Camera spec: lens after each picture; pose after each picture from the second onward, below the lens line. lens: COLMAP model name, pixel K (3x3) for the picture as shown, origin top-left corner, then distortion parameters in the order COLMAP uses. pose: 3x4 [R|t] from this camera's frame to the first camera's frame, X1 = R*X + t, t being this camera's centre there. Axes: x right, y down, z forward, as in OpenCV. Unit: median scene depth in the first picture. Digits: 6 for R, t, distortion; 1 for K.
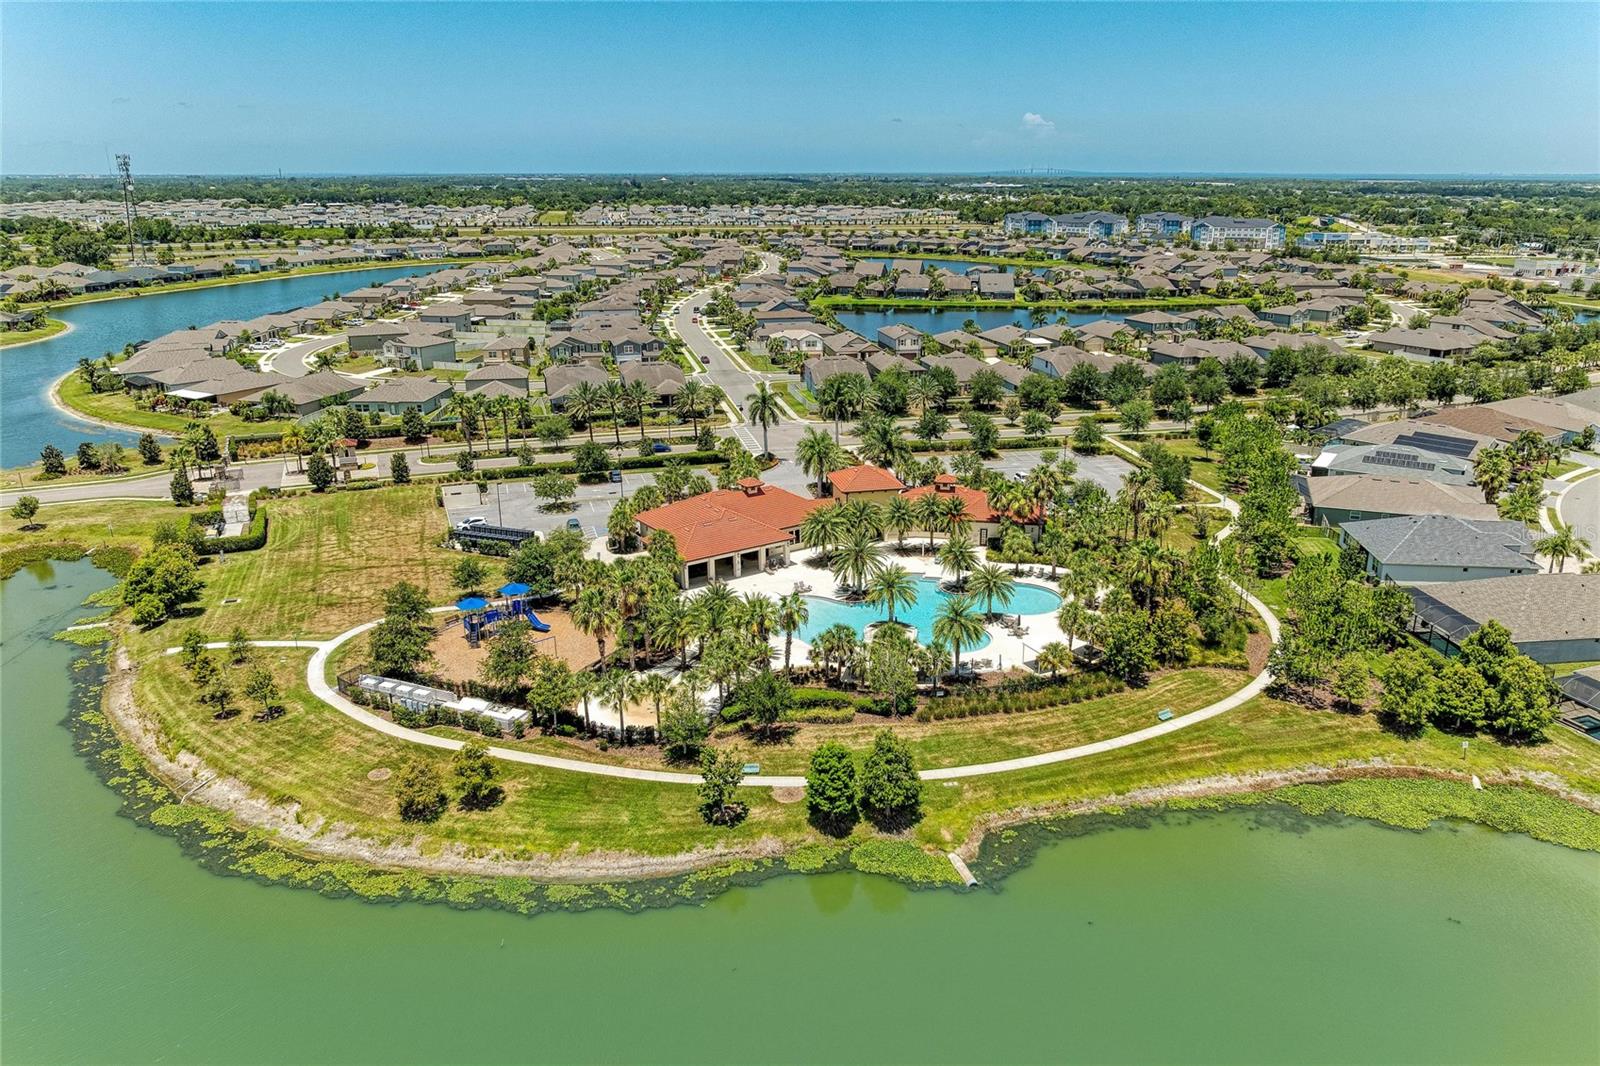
lens RADIAL K [[1131.4, 0, 828.1], [0, 1131.4, 531.5], [0, 0, 1]] dist [-0.014496, -0.009843]
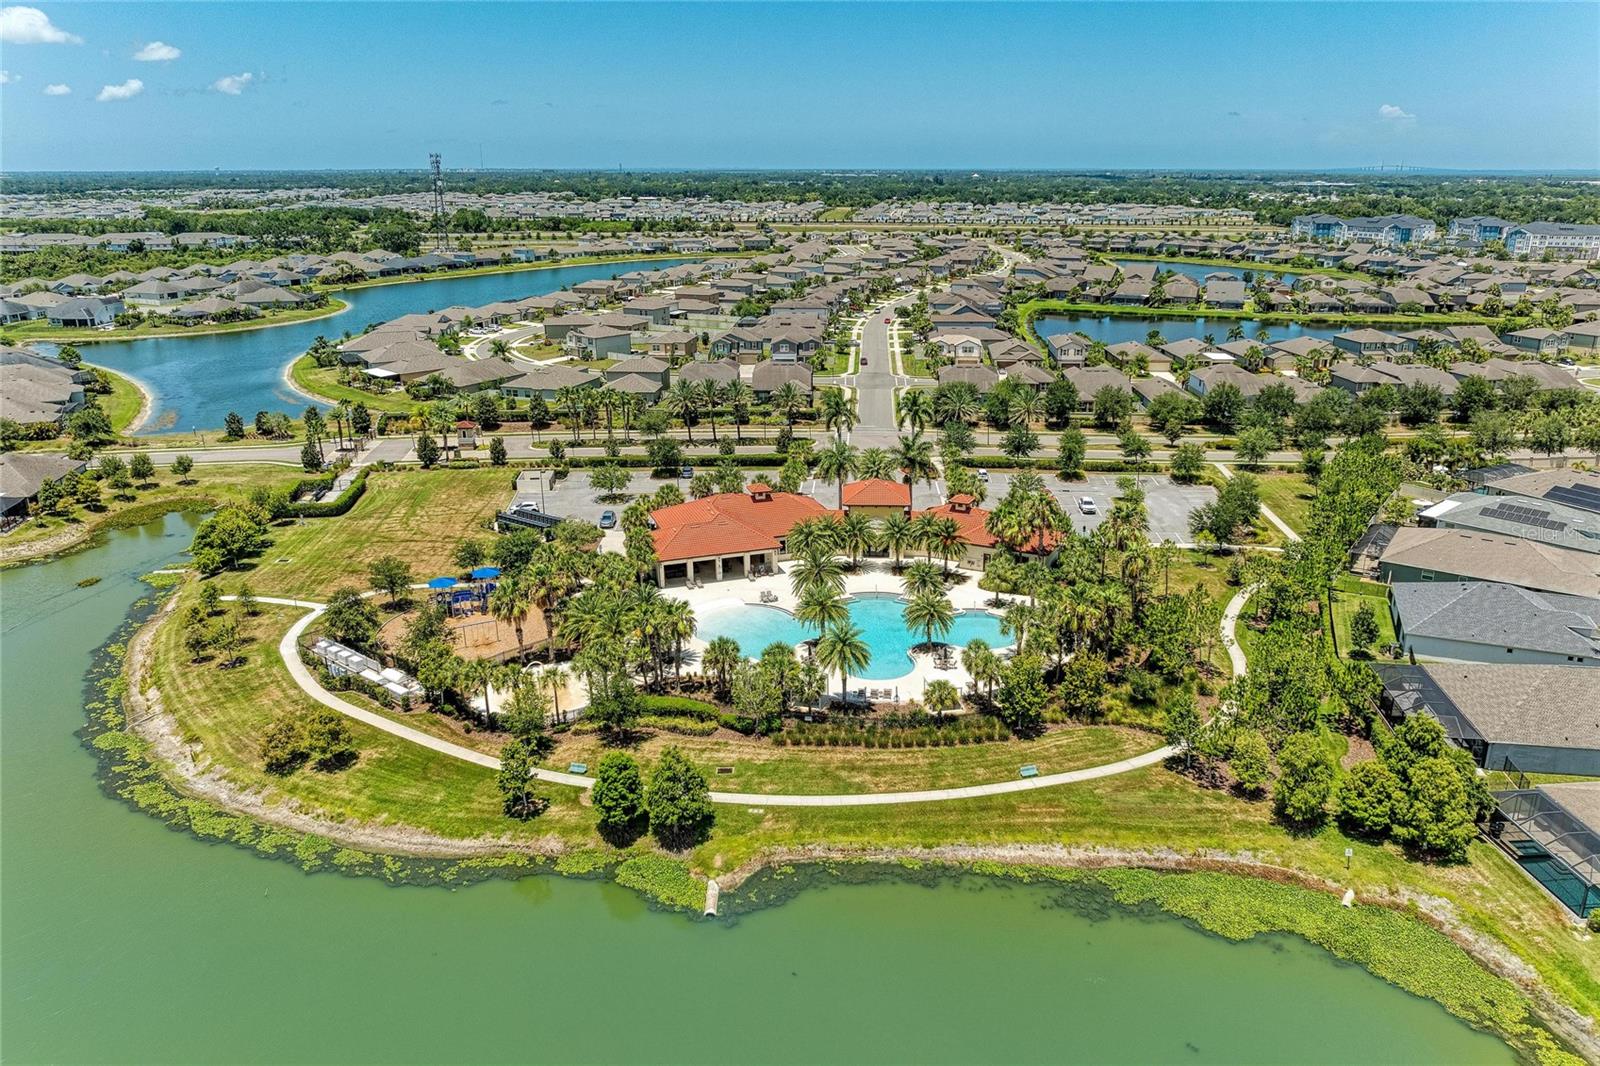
lens RADIAL K [[1131.4, 0, 828.1], [0, 1131.4, 531.5], [0, 0, 1]] dist [-0.014496, -0.009843]
pose [[0.963584, 0.081427, -0.254706, 0.211727], [-0.080544, 0.996654, 0.013911, -0.020219], [0.254987, 0.007110, 0.966918, 0.032466]]
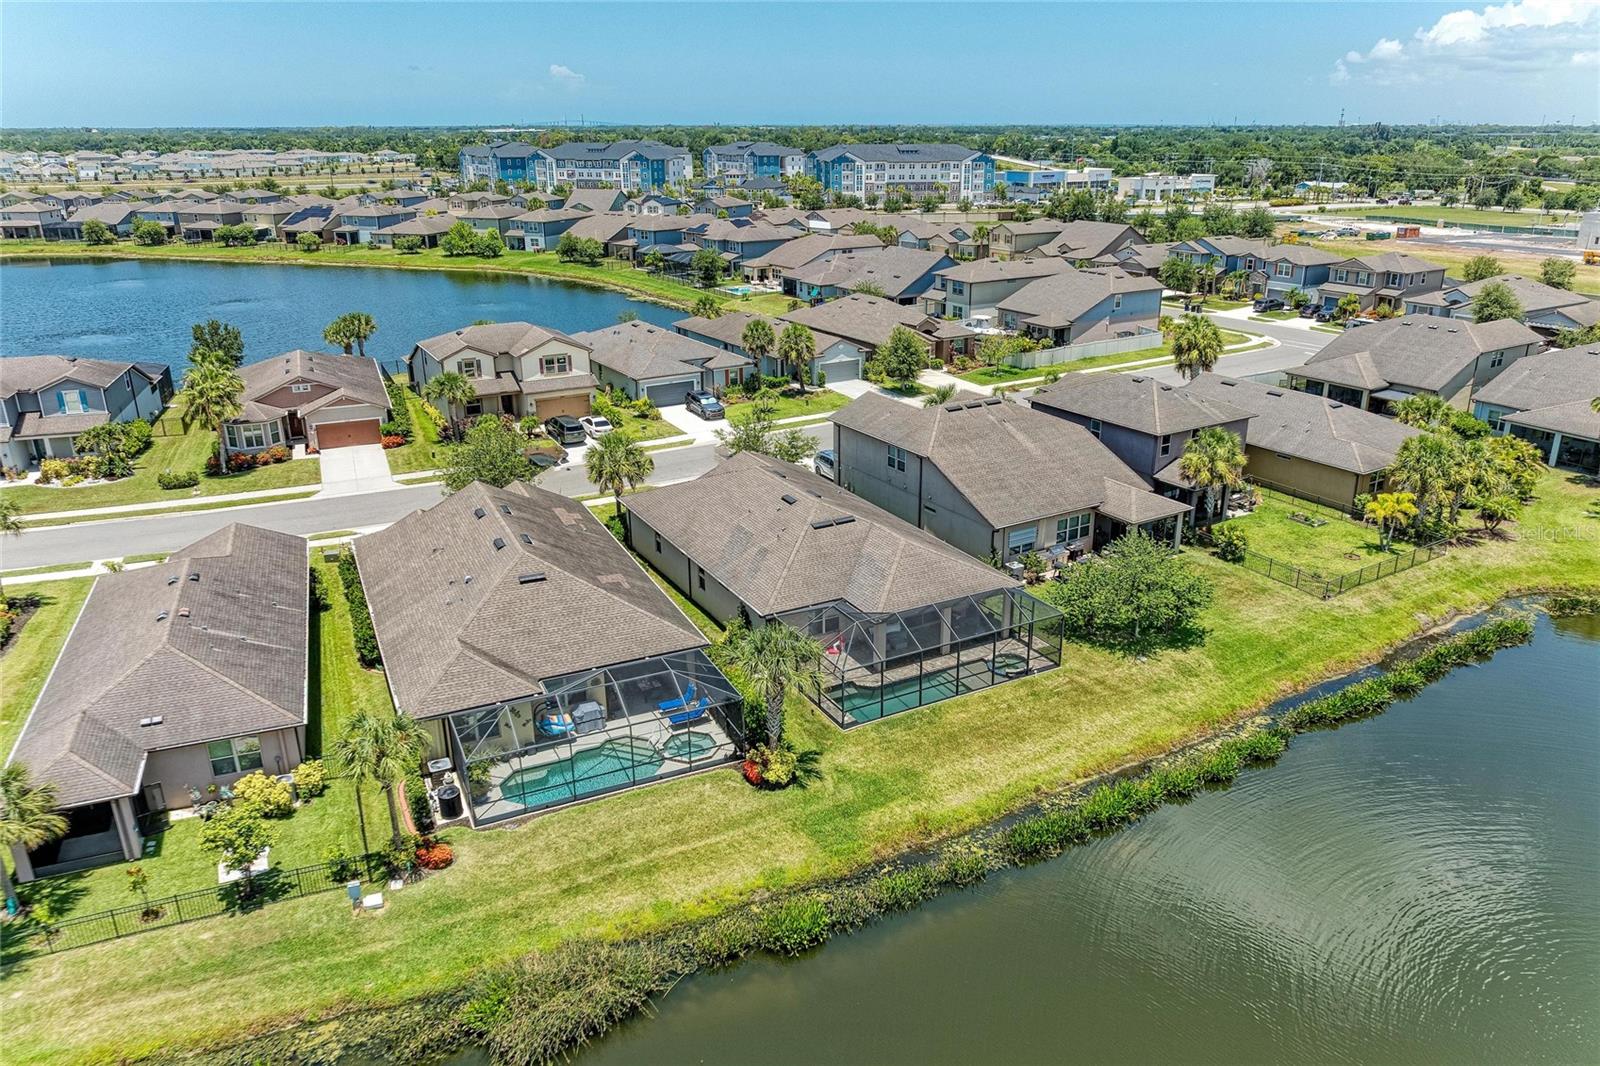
lens RADIAL K [[1131.4, 0, 828.1], [0, 1131.4, 531.5], [0, 0, 1]] dist [-0.014496, -0.009843]
pose [[0.927041, -0.127526, 0.352607, 0.515817], [0.114083, 0.991733, 0.058741, -0.555030], [-0.357183, -0.014229, 0.933926, 2.144493]]
